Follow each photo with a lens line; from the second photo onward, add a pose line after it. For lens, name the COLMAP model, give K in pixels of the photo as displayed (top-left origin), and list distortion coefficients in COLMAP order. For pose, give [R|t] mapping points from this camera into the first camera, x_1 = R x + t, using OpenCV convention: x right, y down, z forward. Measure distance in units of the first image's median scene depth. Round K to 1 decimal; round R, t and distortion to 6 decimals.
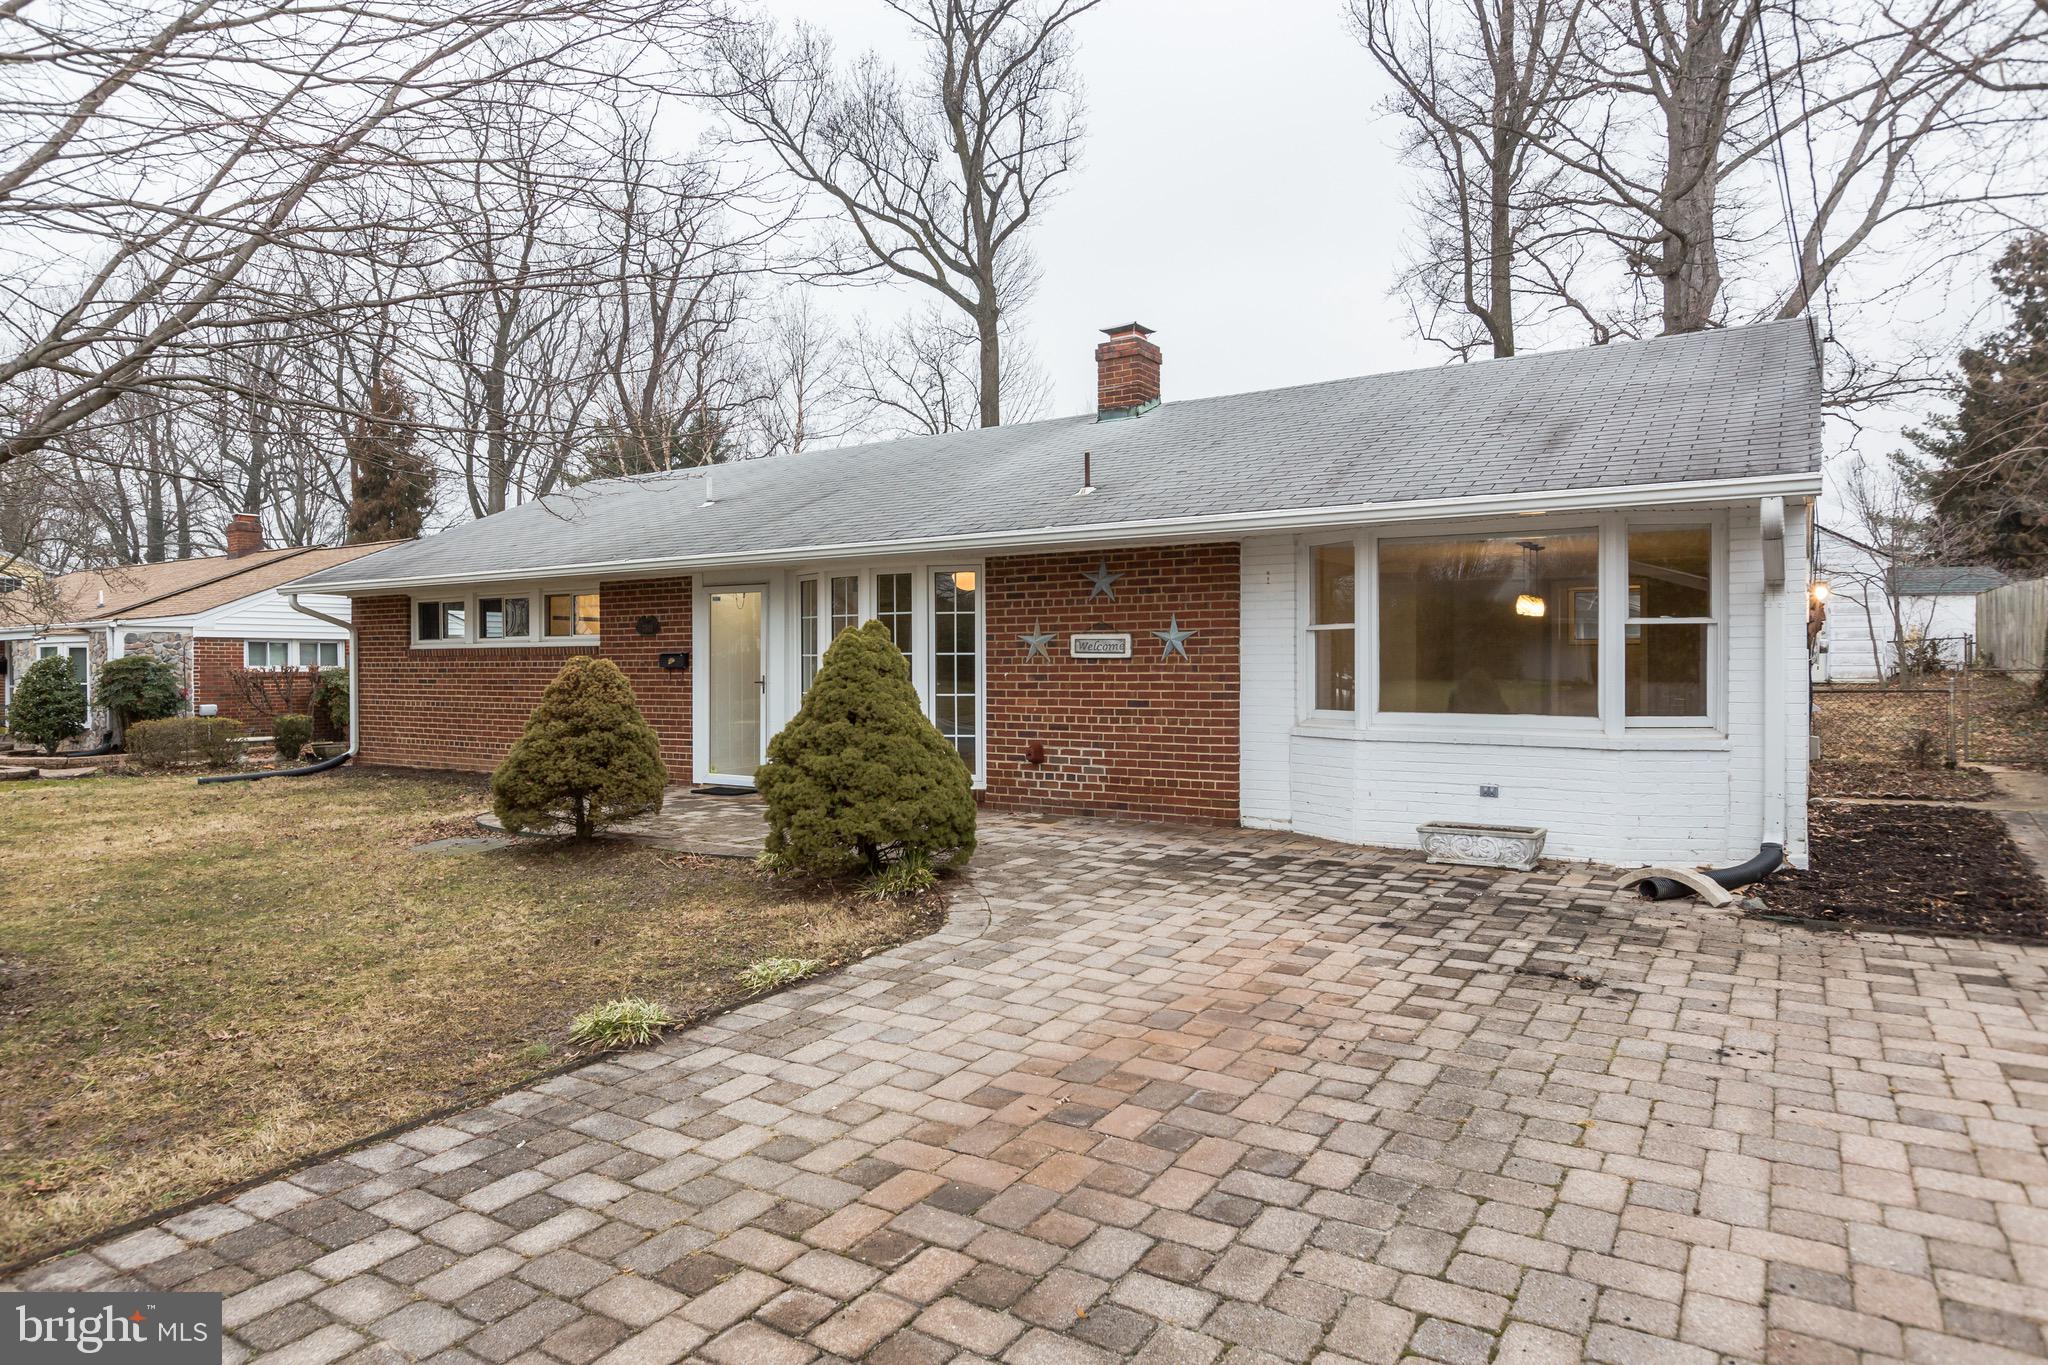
lens RADIAL K [[1181.5, 0, 1018.2], [0, 1181.5, 677.7], [0, 0, 1]] dist [0.000745, -0.000085]
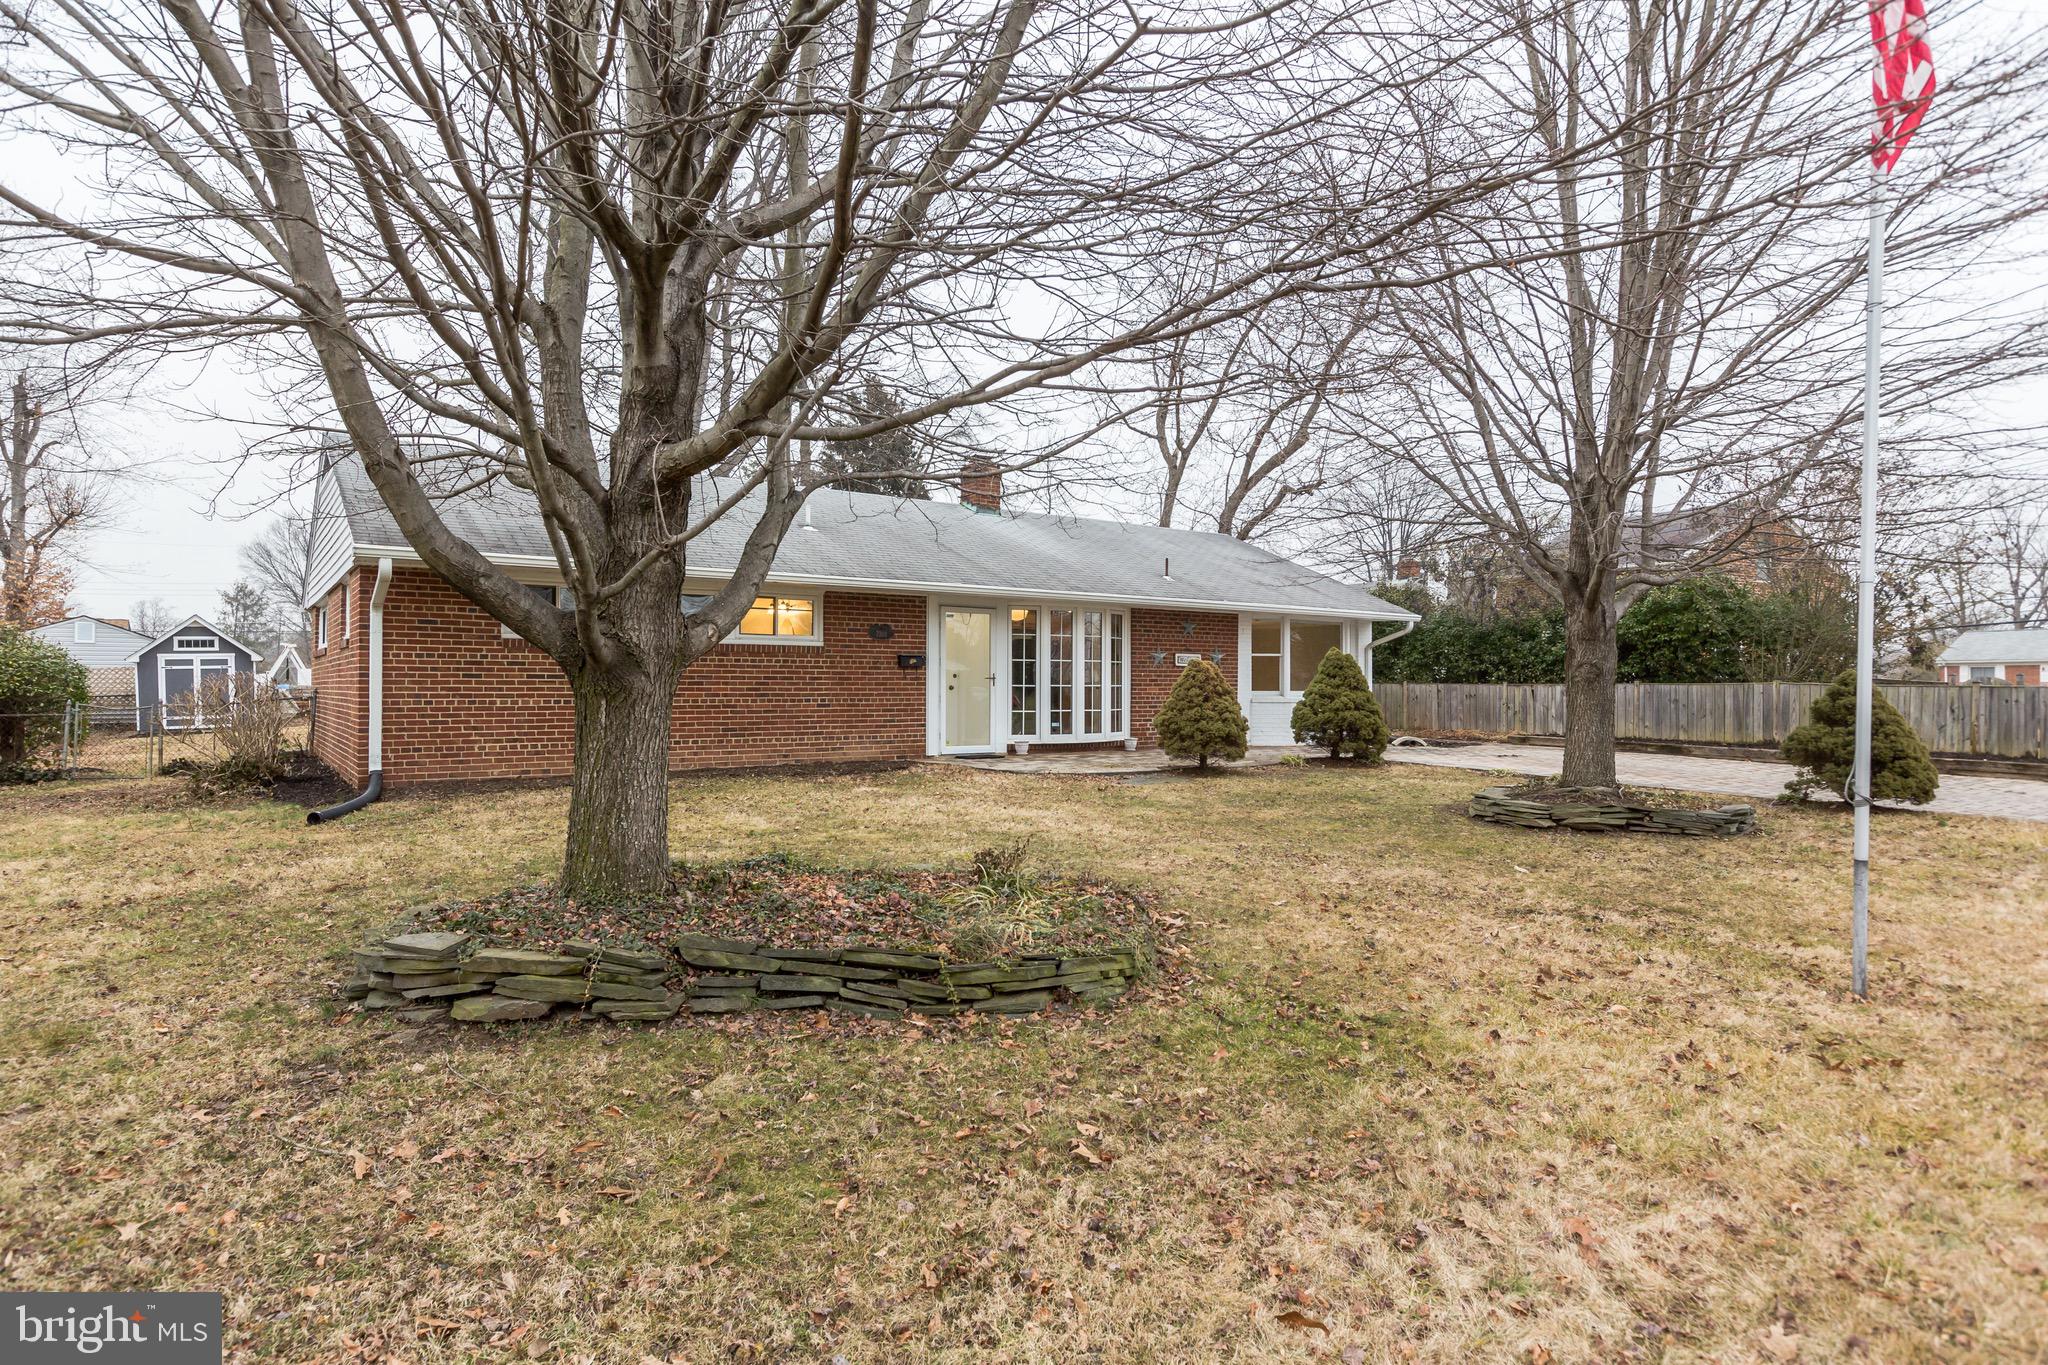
lens RADIAL K [[1134.8, 0, 1024.0], [0, 1134.8, 682.5], [0, 0, 1]] dist [0.000322, 0.000881]
pose [[0.364695, 0.010773, 0.931065, -1.270841], [0.007764, 0.999863, -0.014610, 0.025397], [-0.931095, 0.012557, 0.364561, 0.403803]]
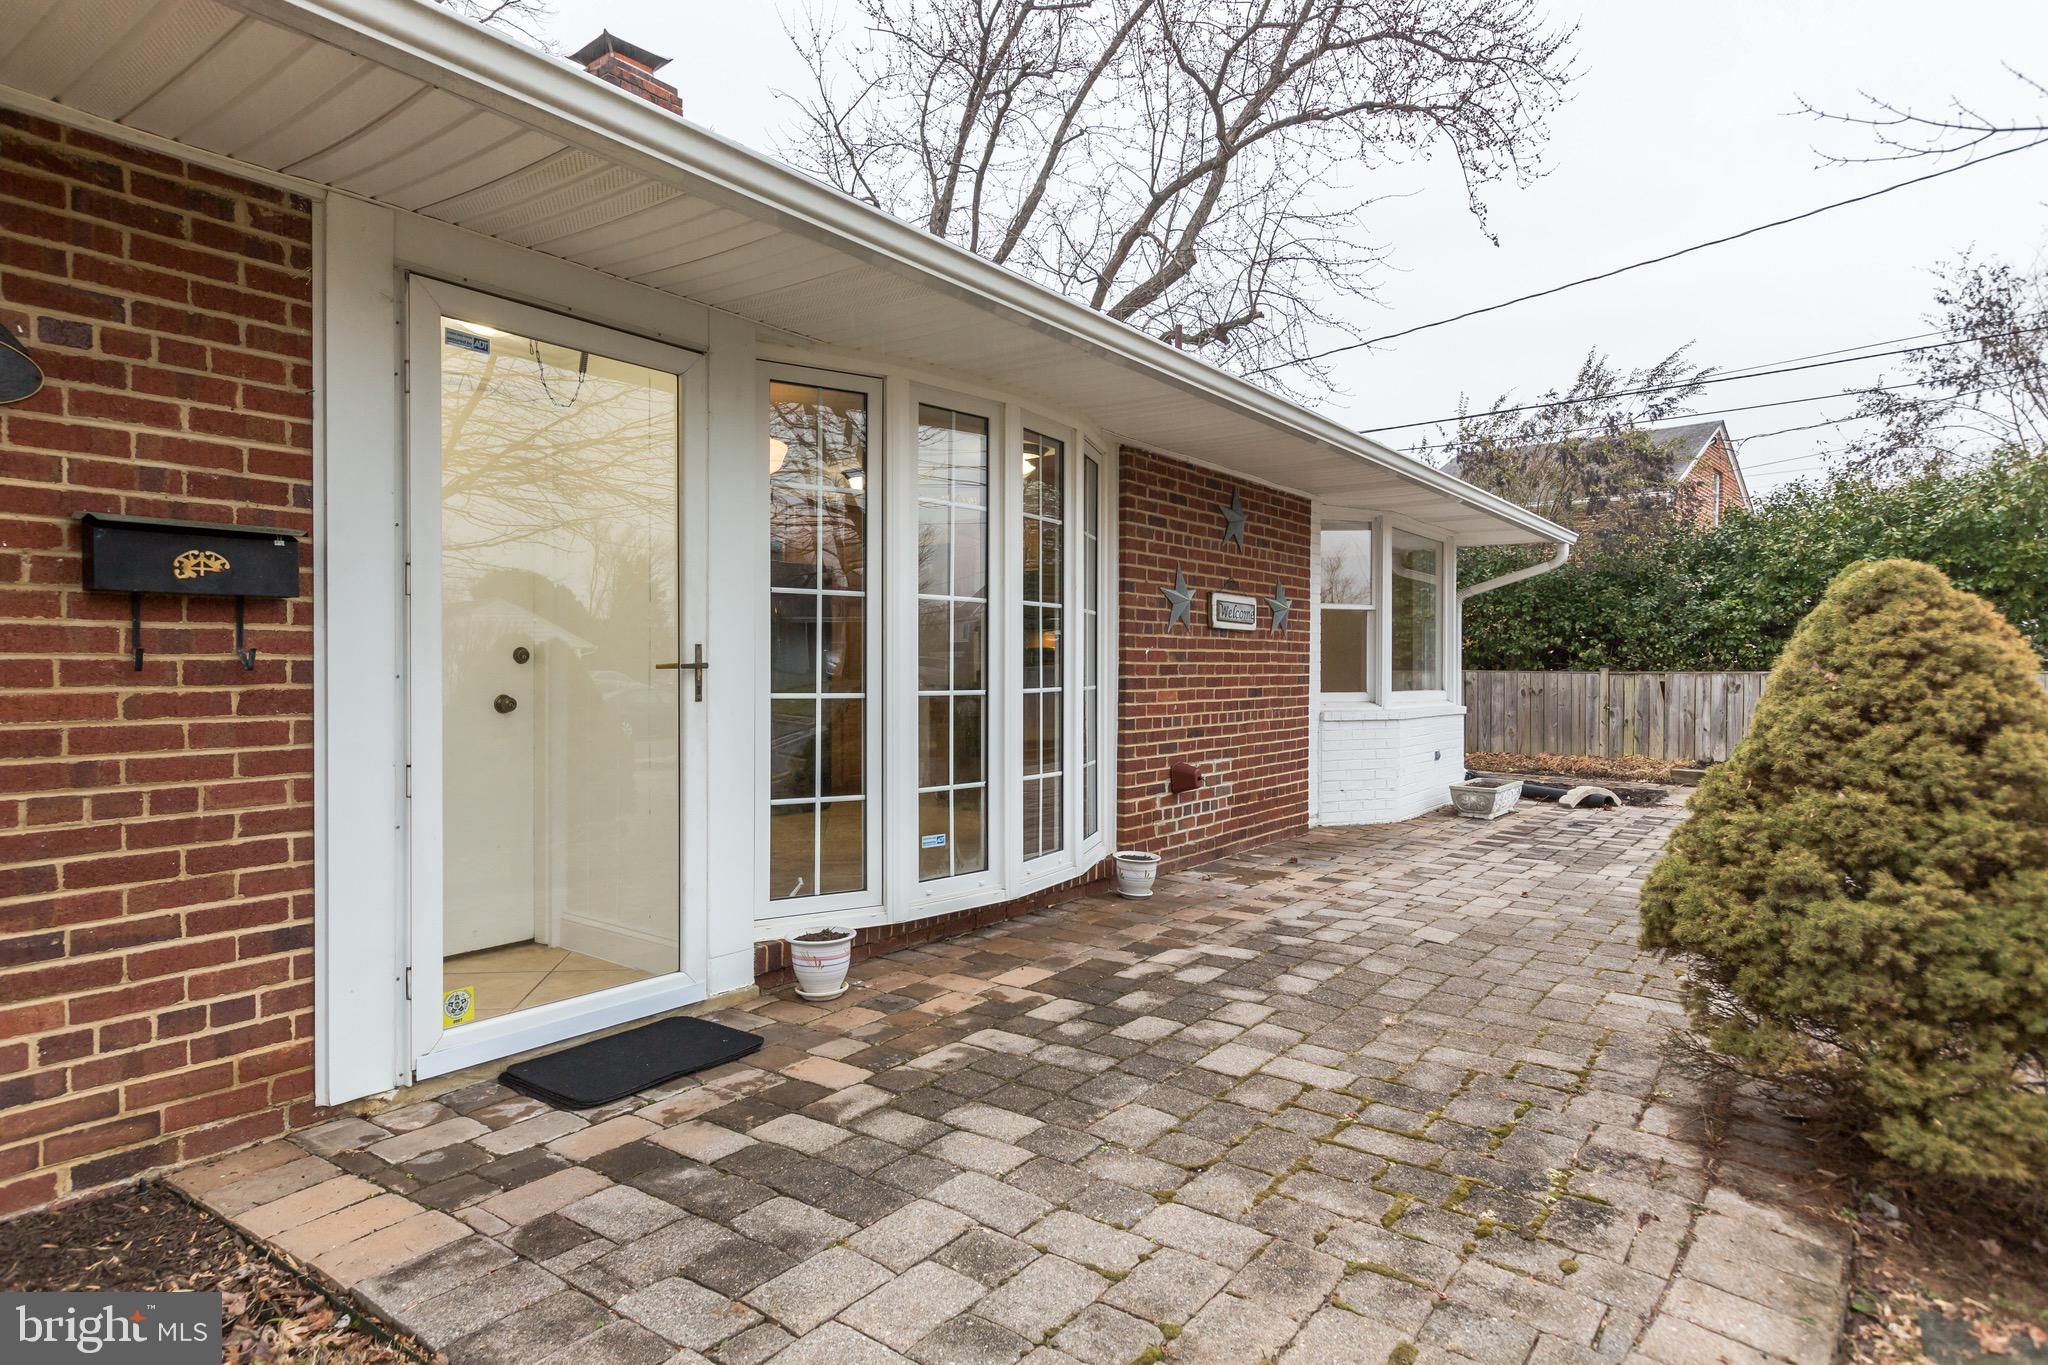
lens RADIAL K [[1134.8, 0, 1024.0], [0, 1134.8, 682.5], [0, 0, 1]] dist [0.000322, 0.000881]
pose [[0.063831, -0.005982, 0.997943, -0.440327], [0.013006, 0.999902, 0.005162, 0.006964], [-0.997876, 0.012650, 0.063902, 0.771539]]
